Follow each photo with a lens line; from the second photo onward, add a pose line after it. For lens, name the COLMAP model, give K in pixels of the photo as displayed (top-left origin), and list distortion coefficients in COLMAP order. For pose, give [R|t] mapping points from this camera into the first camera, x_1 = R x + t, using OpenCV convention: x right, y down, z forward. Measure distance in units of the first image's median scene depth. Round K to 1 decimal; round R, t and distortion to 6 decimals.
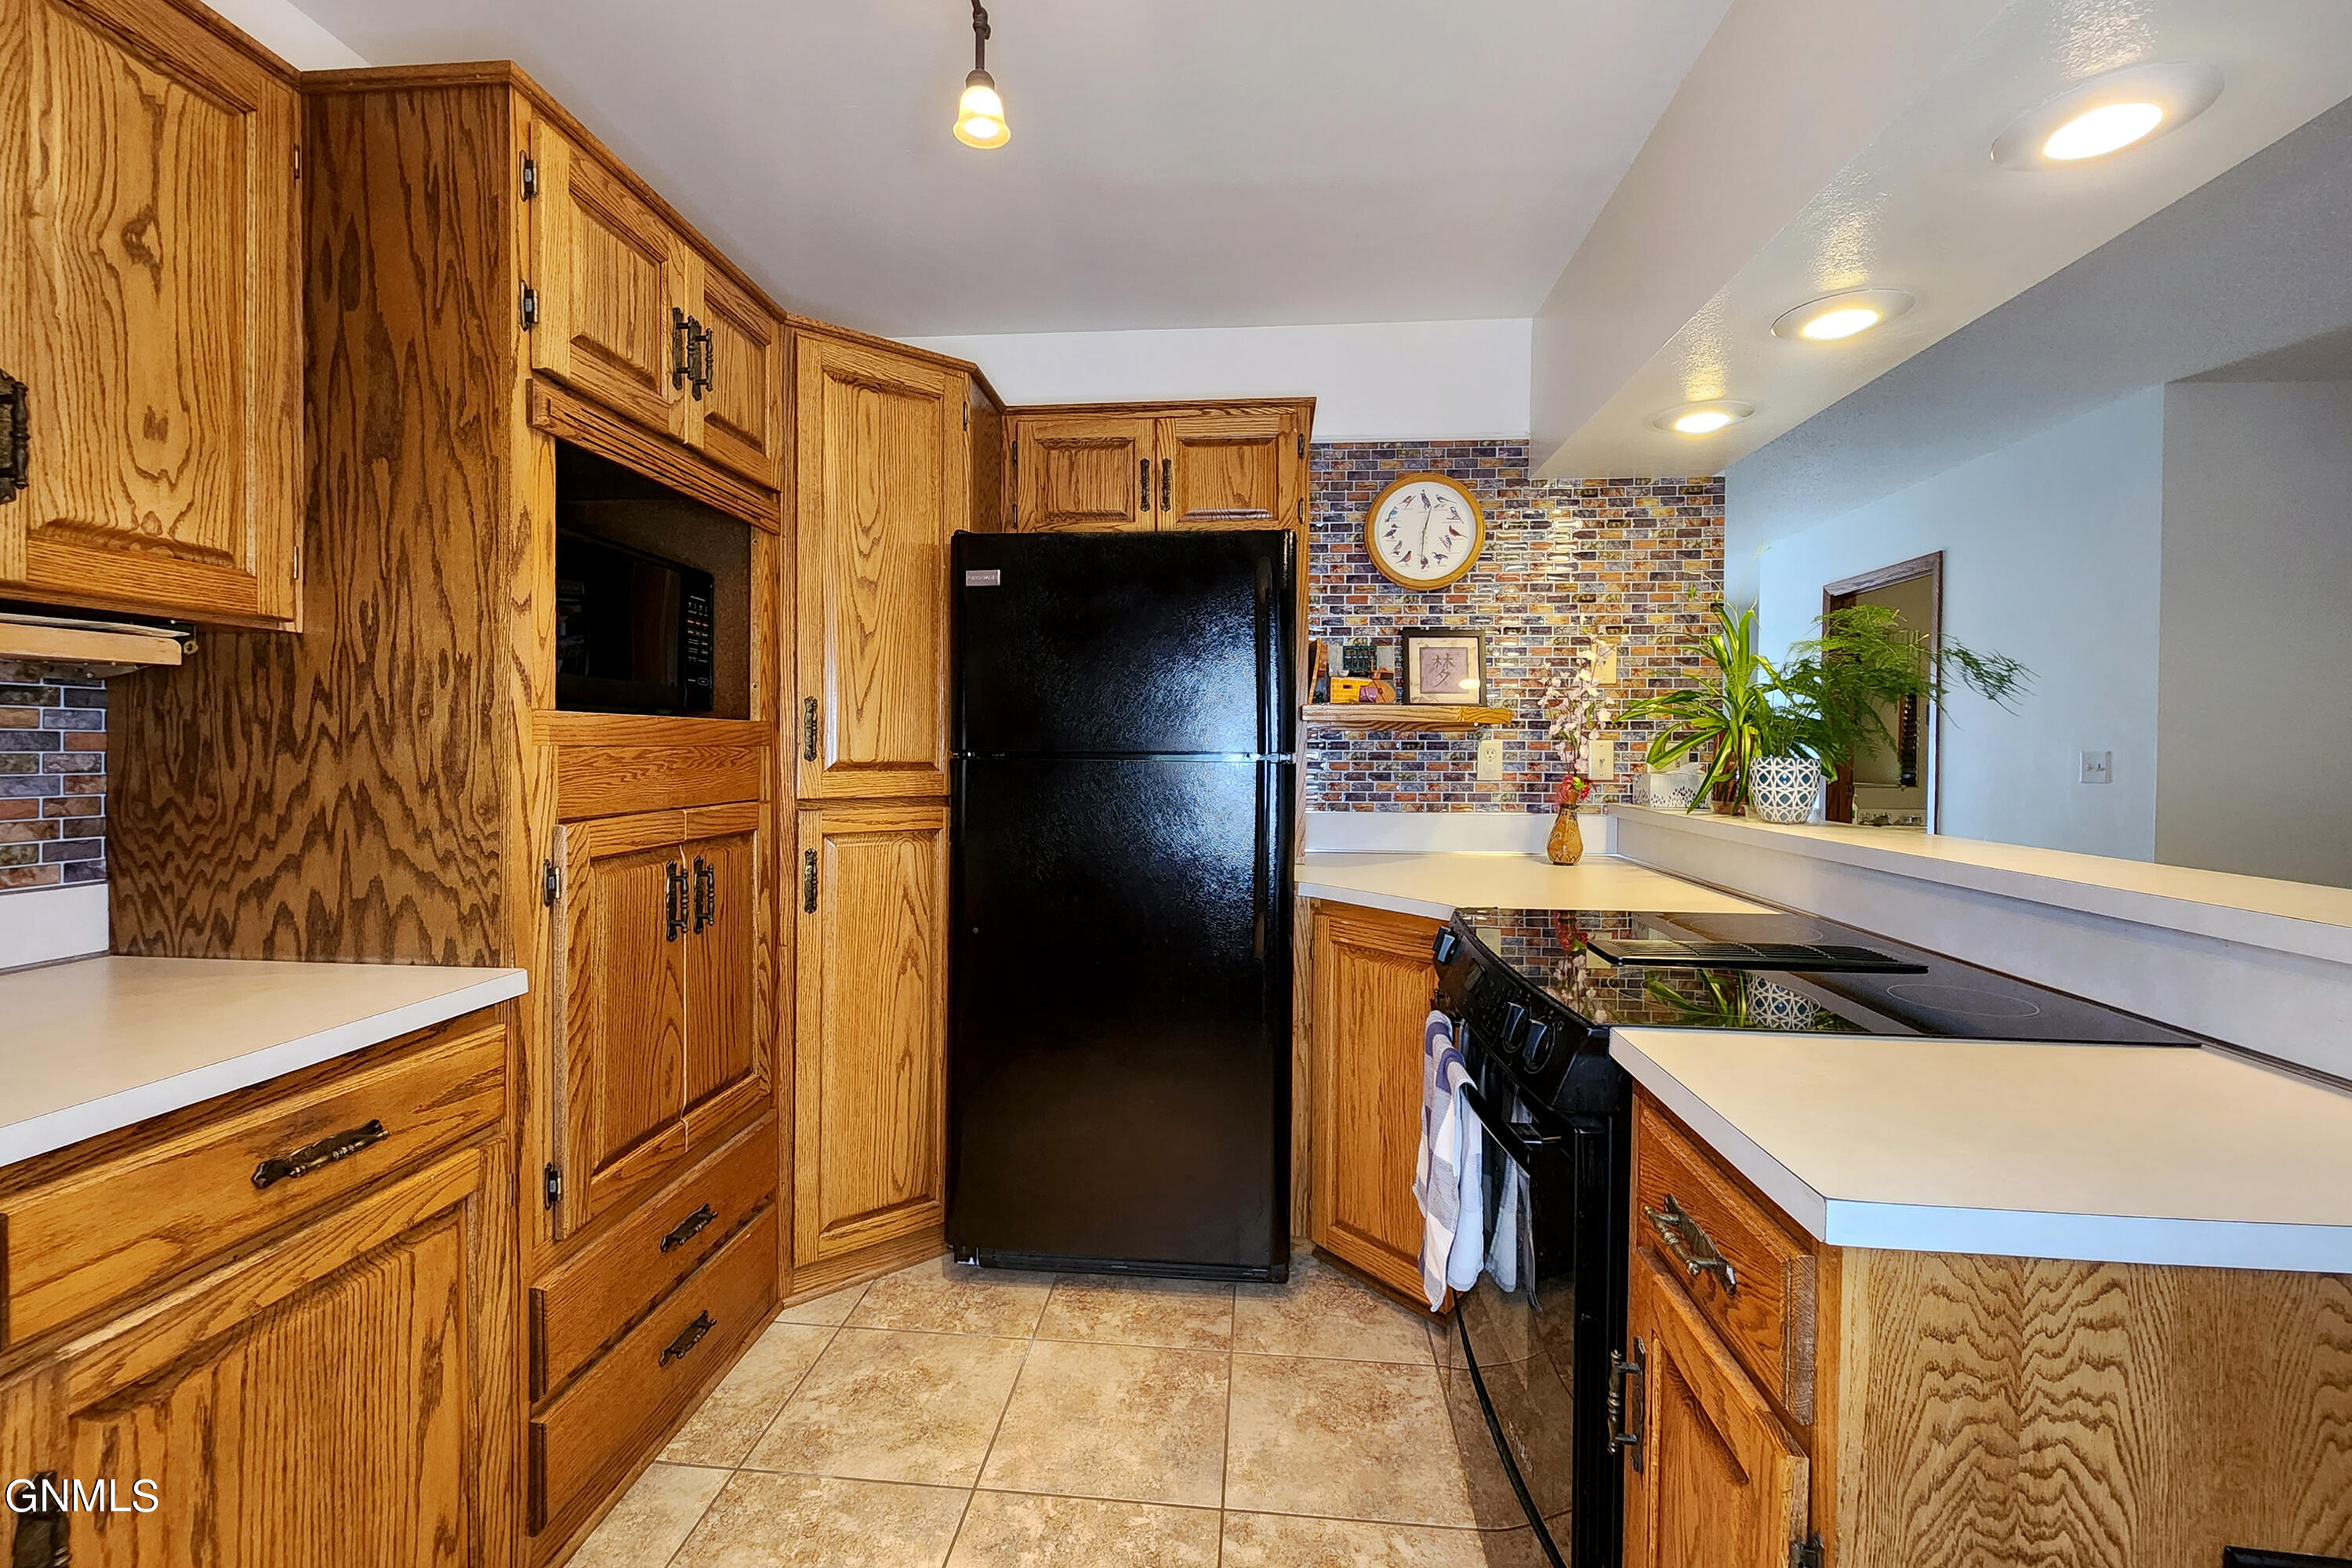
lens RADIAL K [[967.2, 0, 1173.8], [0, 967.2, 755.9], [0, 0, 1]] dist [0.000808, -0.000873]
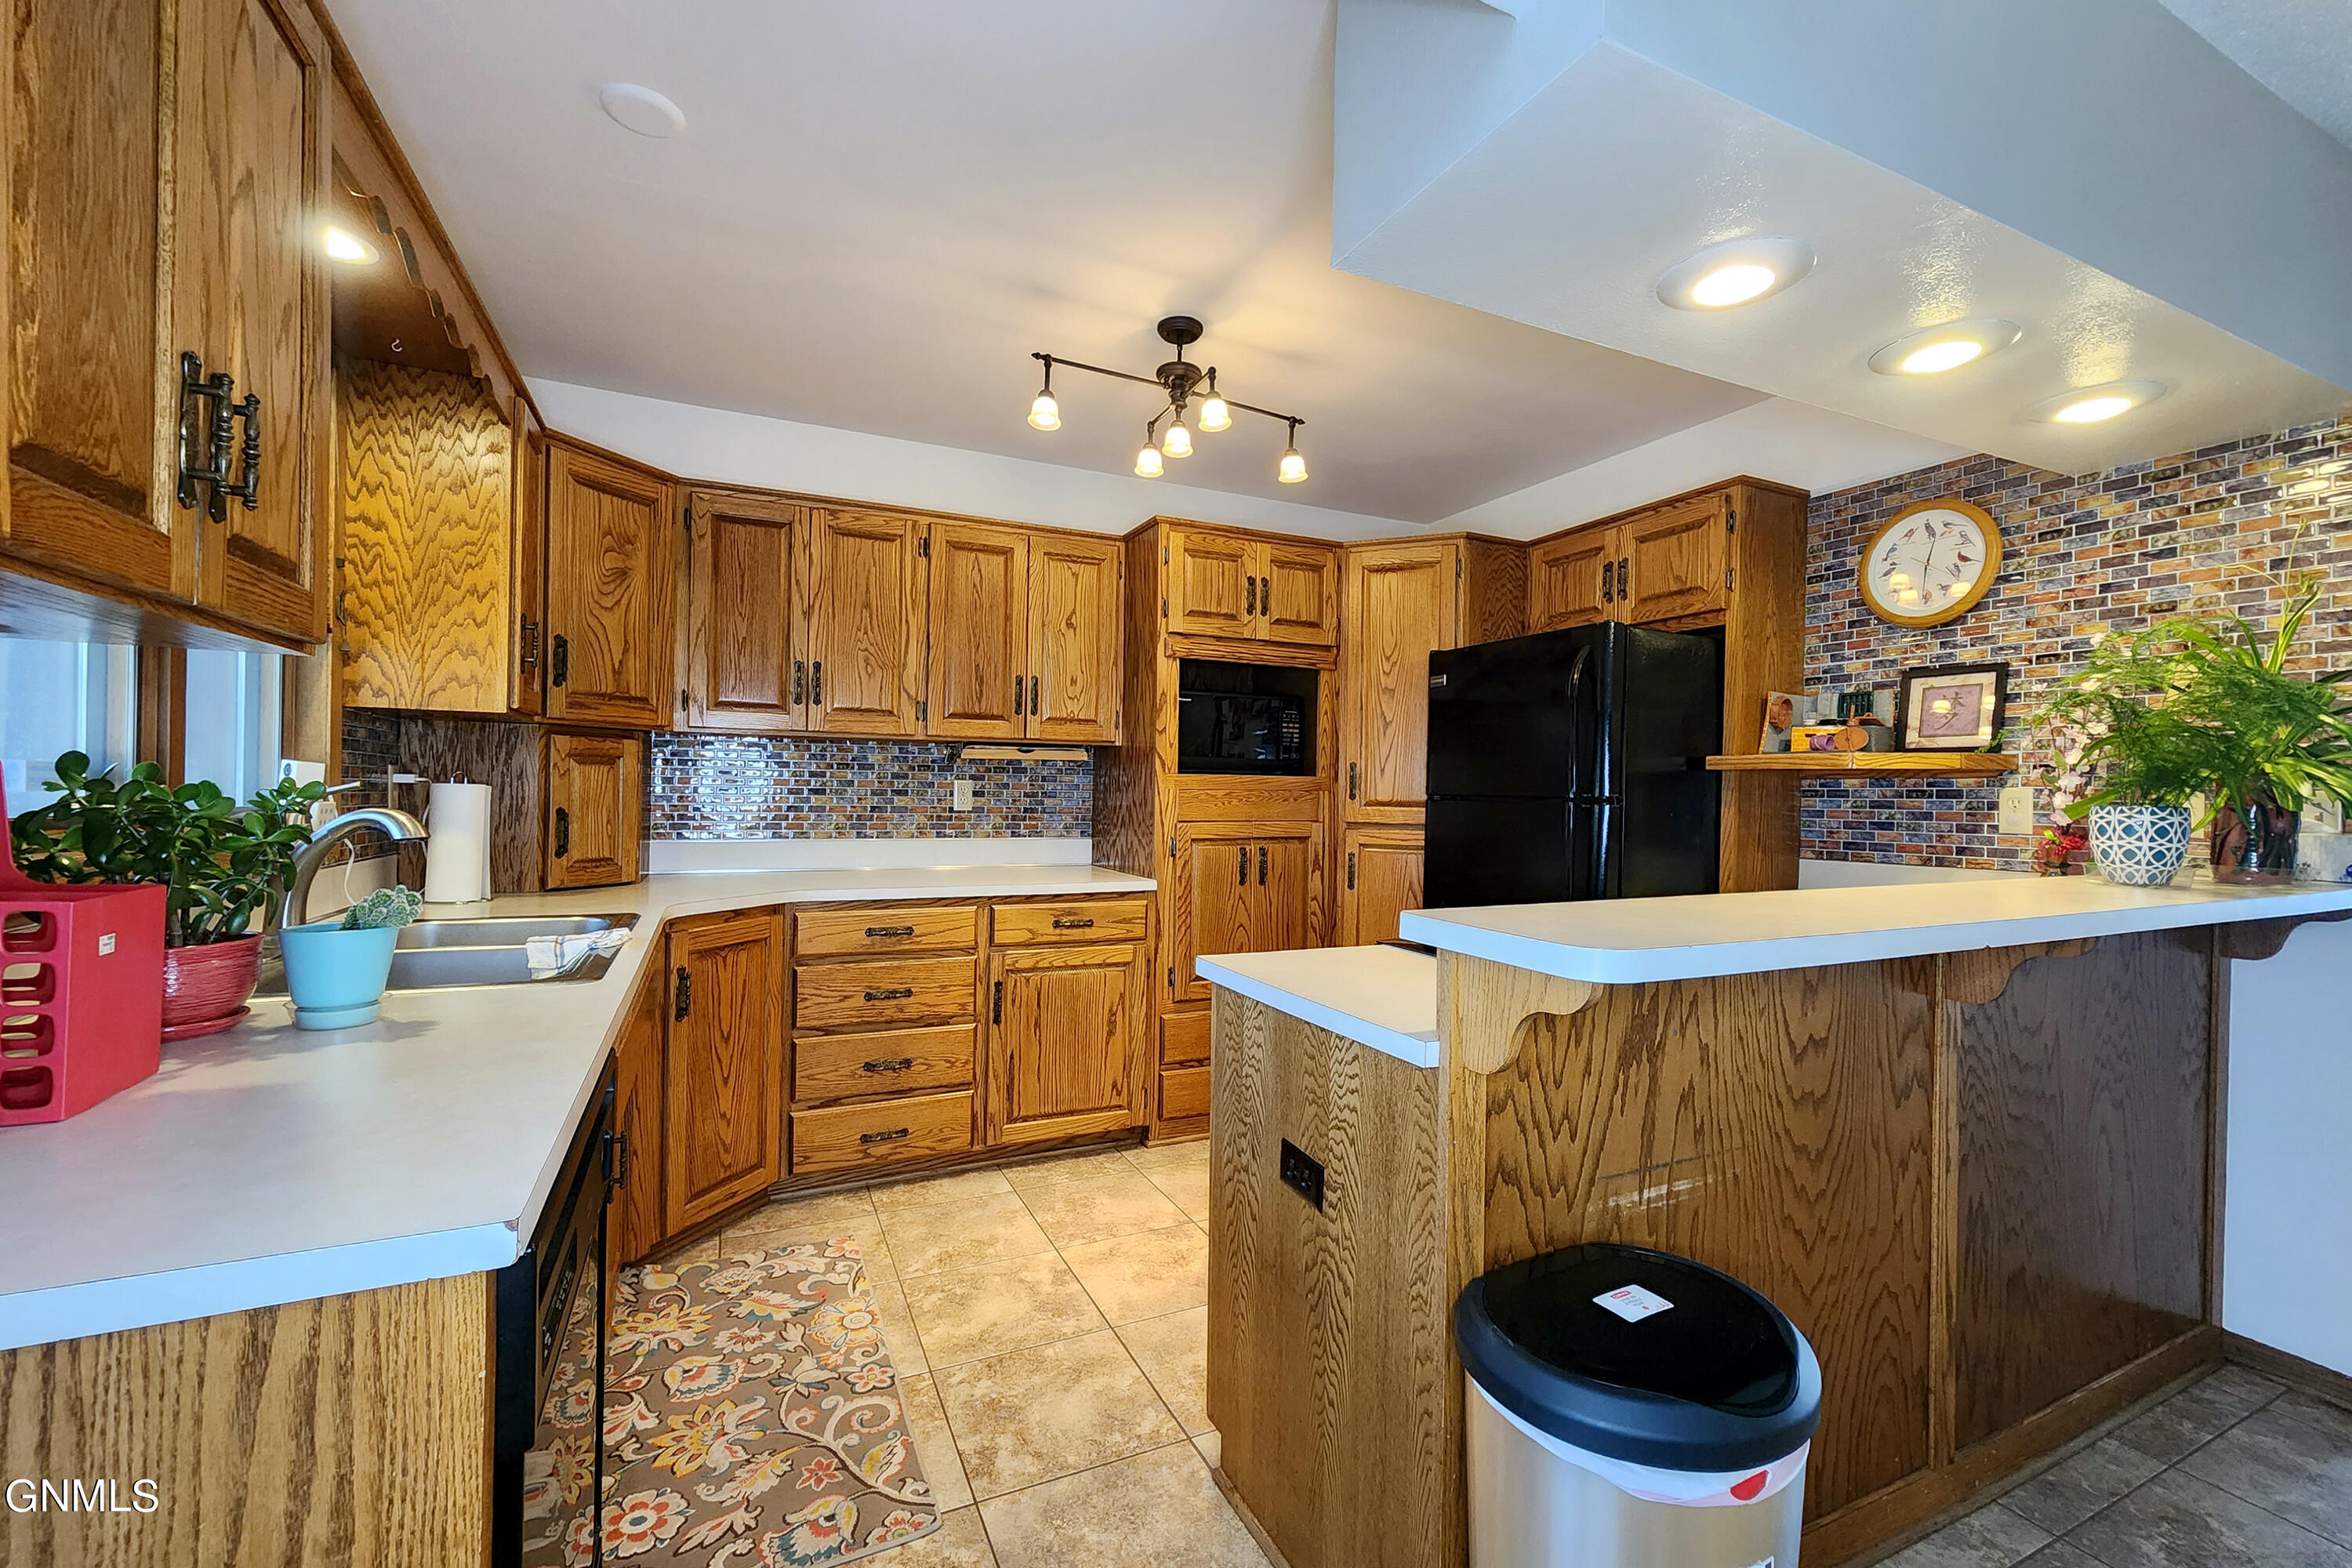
lens RADIAL K [[967.2, 0, 1168.4], [0, 967.2, 773.3], [0, 0, 1]] dist [0.000808, -0.000873]
pose [[0.494998, -0.015730, -0.868752, 0.871525], [-0.018344, 0.999424, -0.028548, 0.011979], [0.868700, 0.030067, 0.494424, -0.111032]]
